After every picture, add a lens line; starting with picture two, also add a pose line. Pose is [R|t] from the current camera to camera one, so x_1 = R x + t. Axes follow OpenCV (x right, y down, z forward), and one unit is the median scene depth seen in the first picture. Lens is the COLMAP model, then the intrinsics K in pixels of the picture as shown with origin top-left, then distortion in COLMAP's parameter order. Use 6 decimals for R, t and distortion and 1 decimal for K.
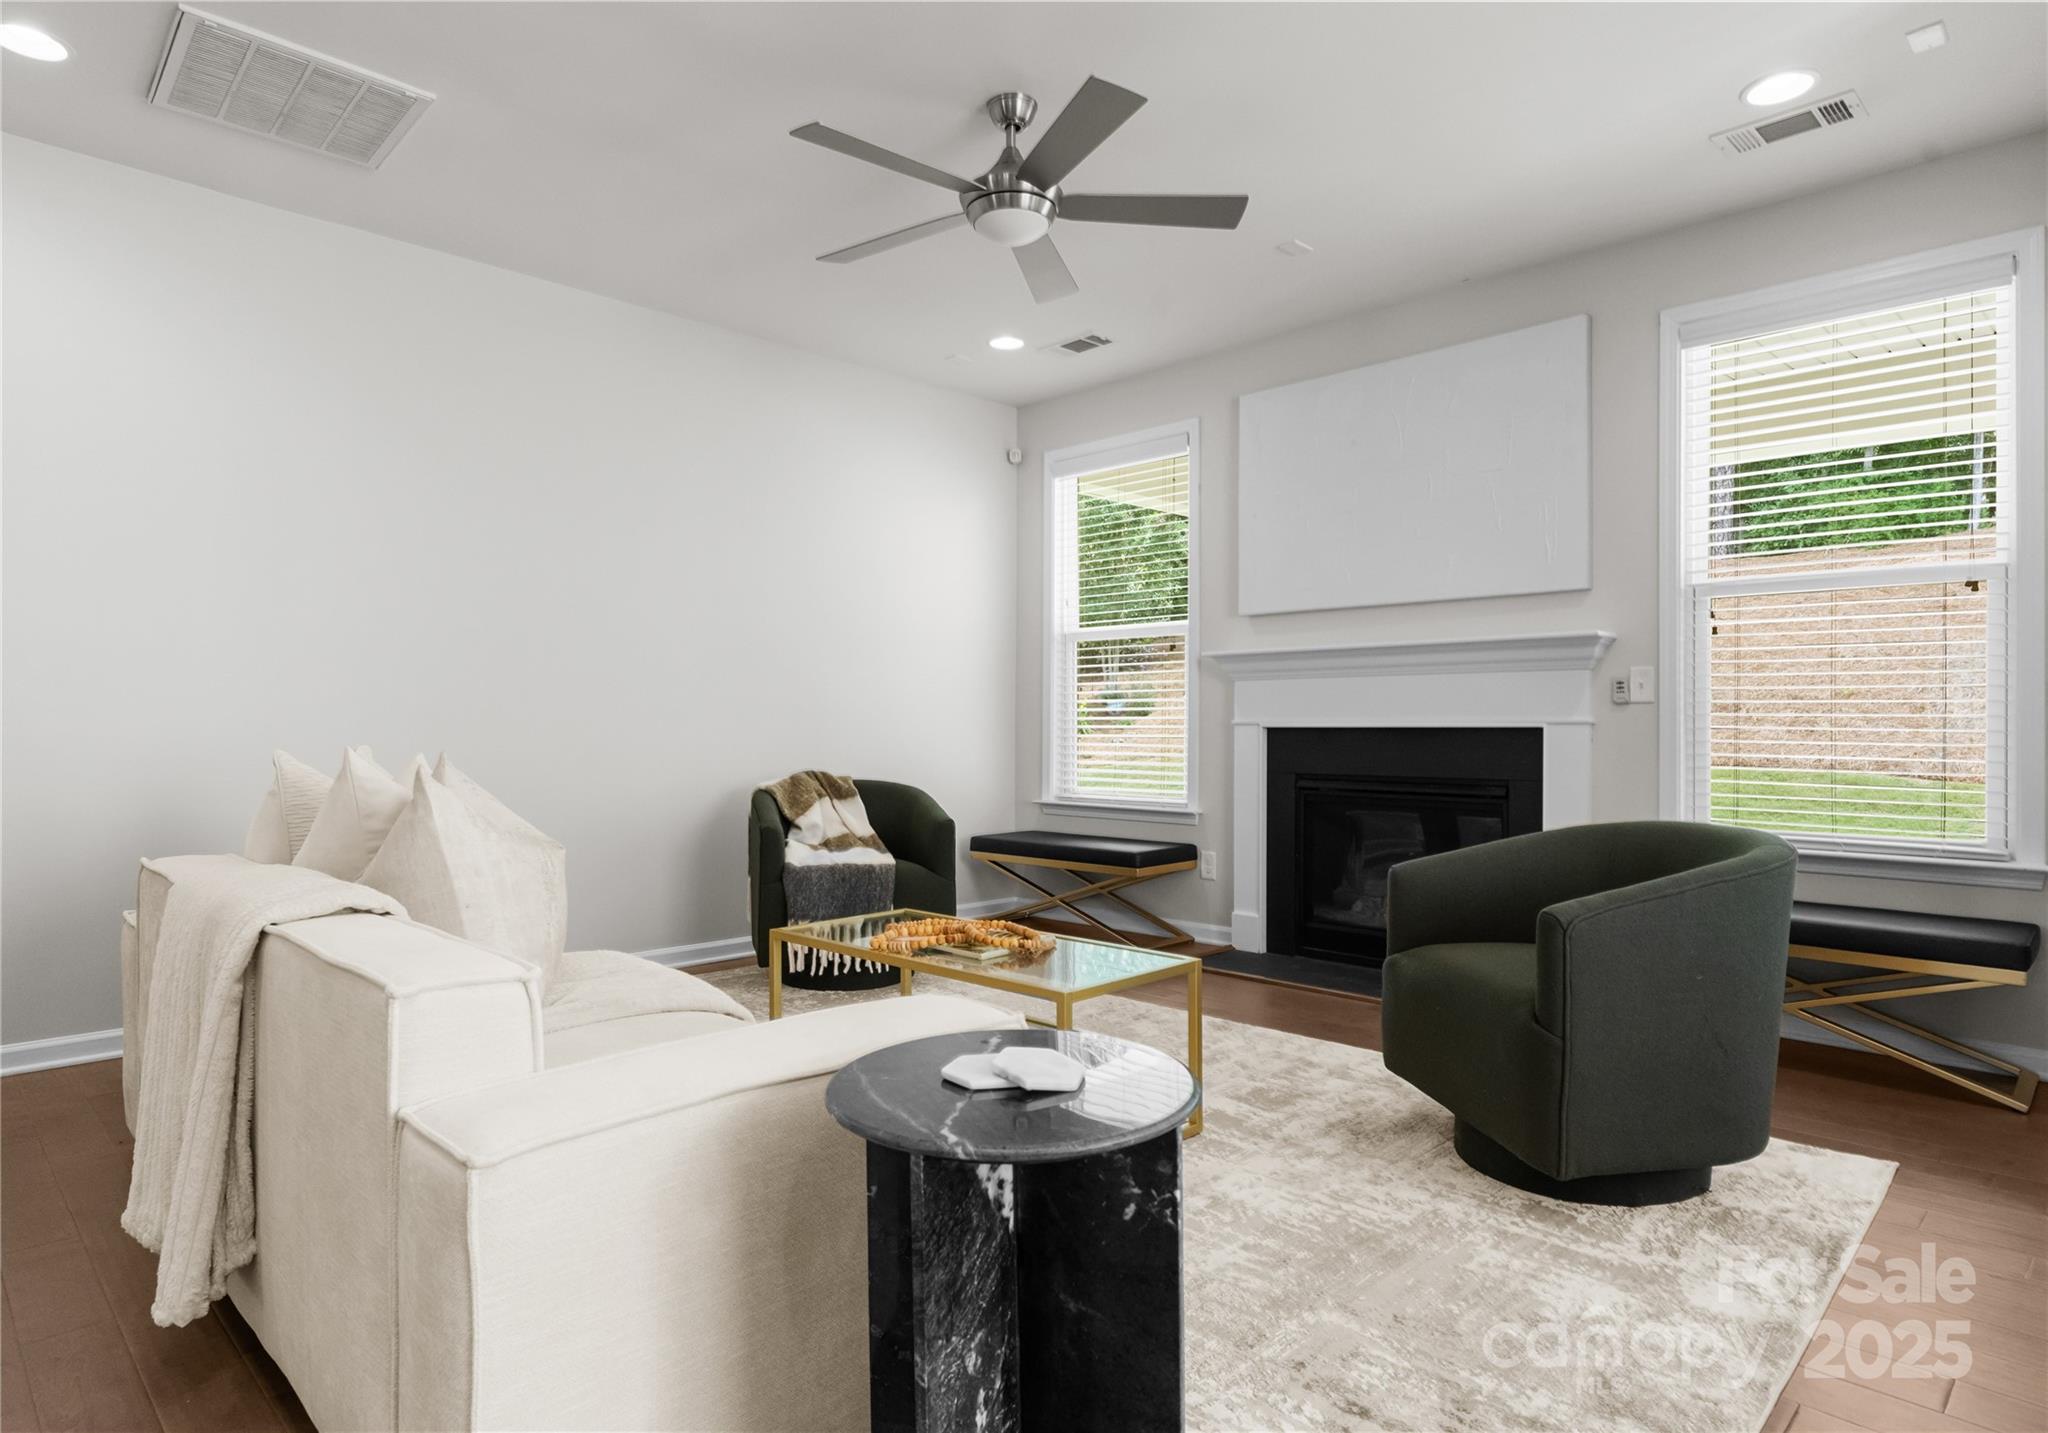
lens RADIAL K [[1174.3, 0, 1023.9], [0, 1174.3, 720.1], [0, 0, 1]] dist [-0.002647, 0.000201]
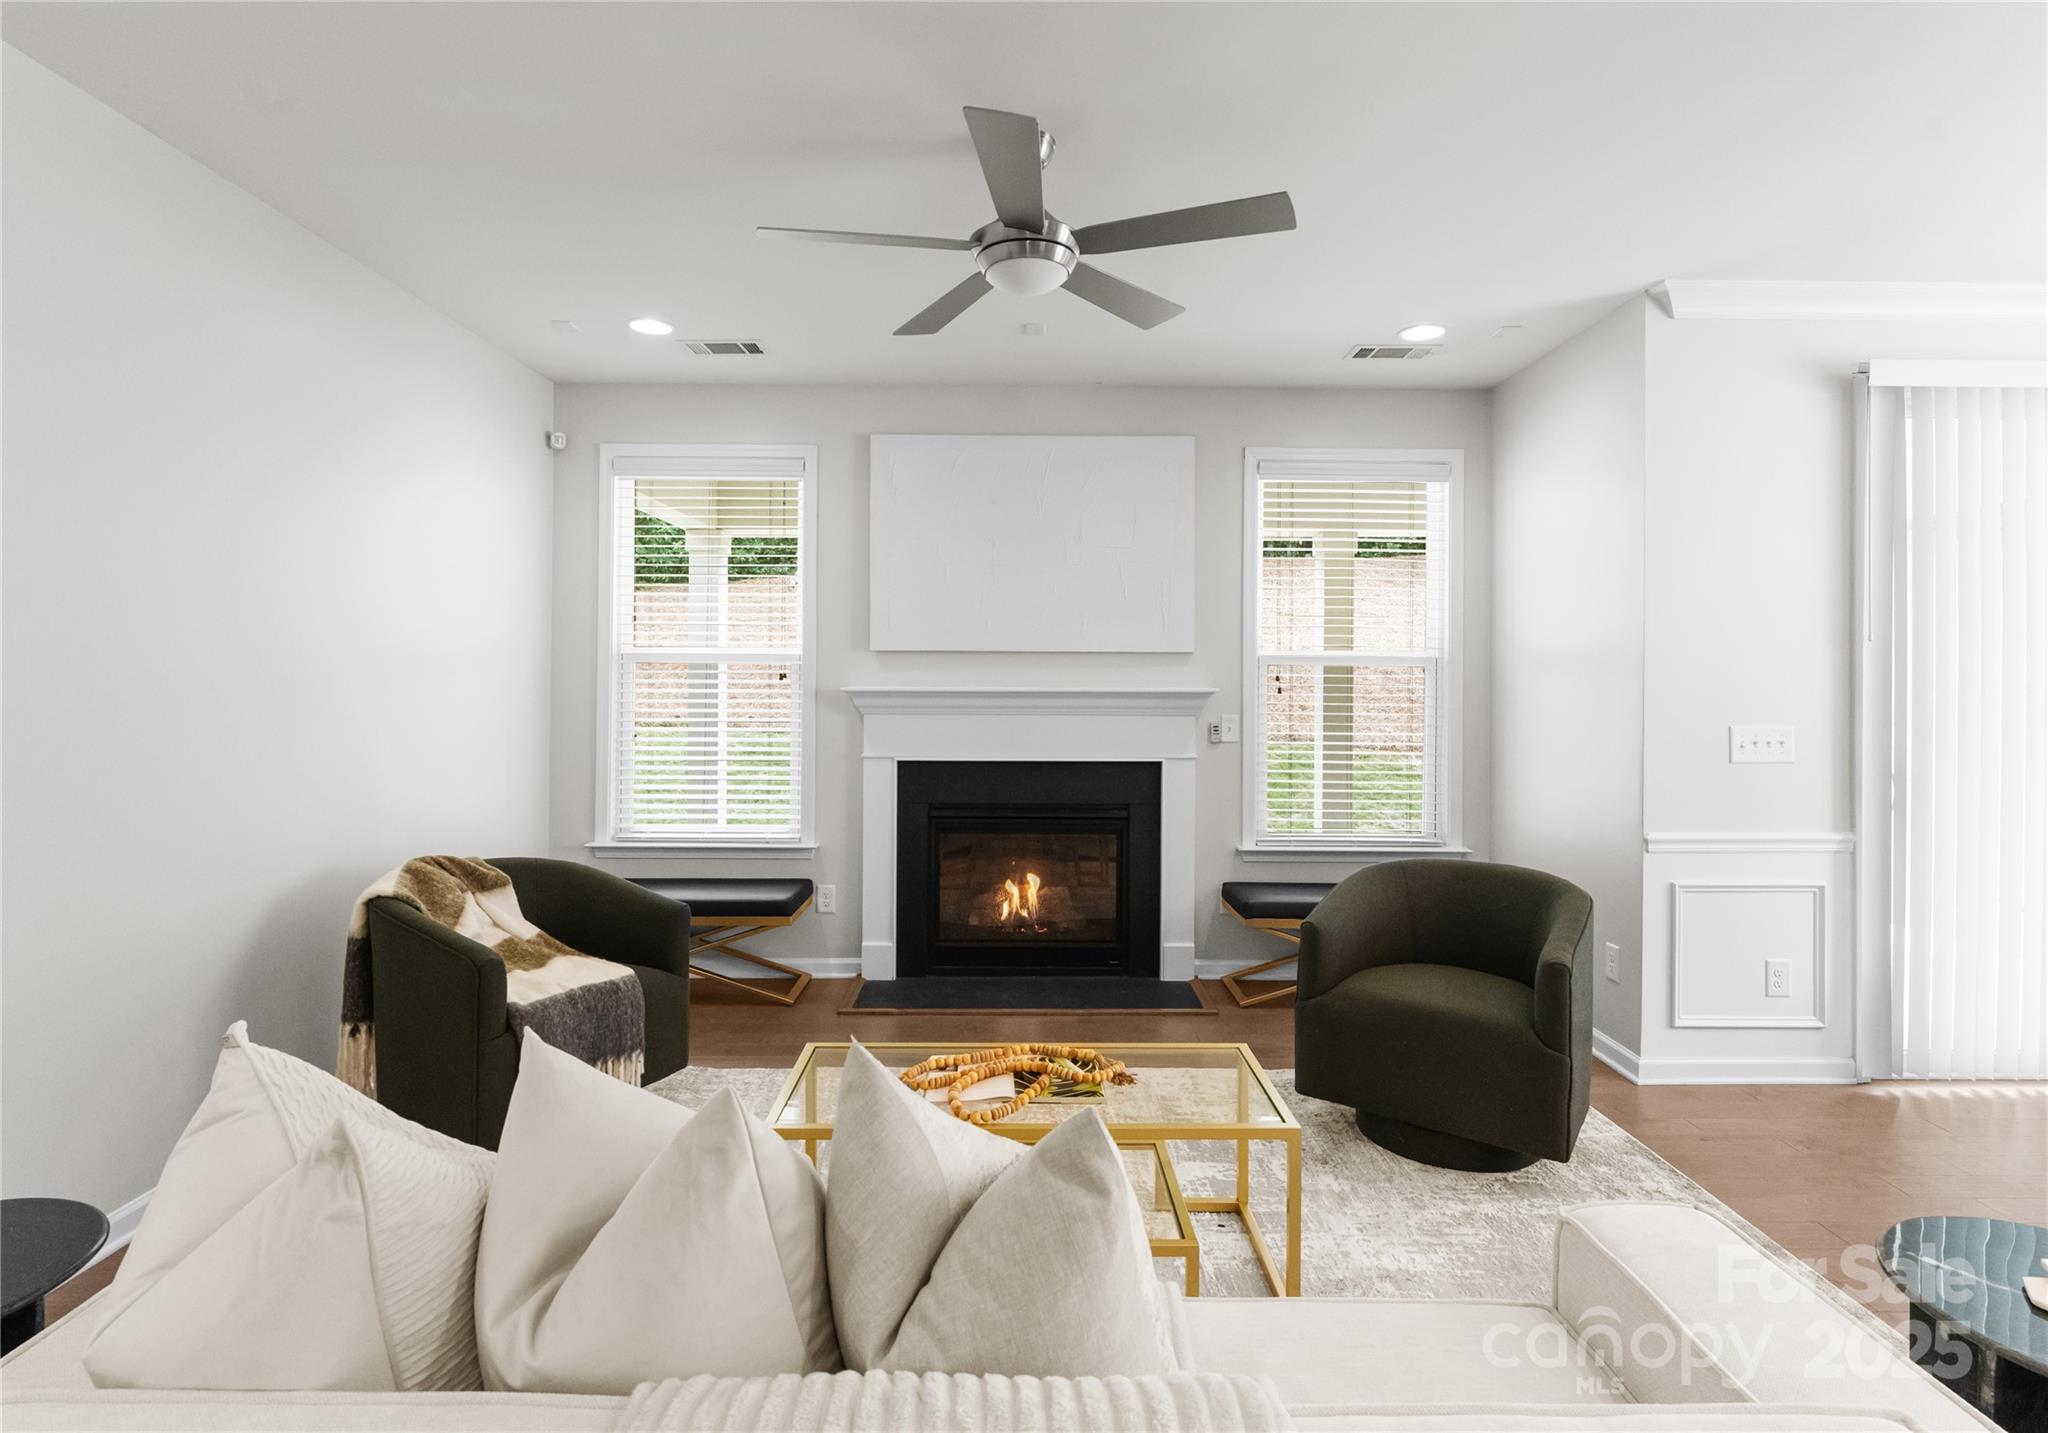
lens RADIAL K [[1043.7, 0, 1018.9], [0, 1043.7, 677.2], [0, 0, 1]] dist [0.006303, 0.000228]
pose [[0.703996, 0.002669, 0.710199, -0.370551], [-0.008158, 0.999957, 0.004328, -0.071865], [-0.710157, -0.008841, 0.703987, 0.273115]]
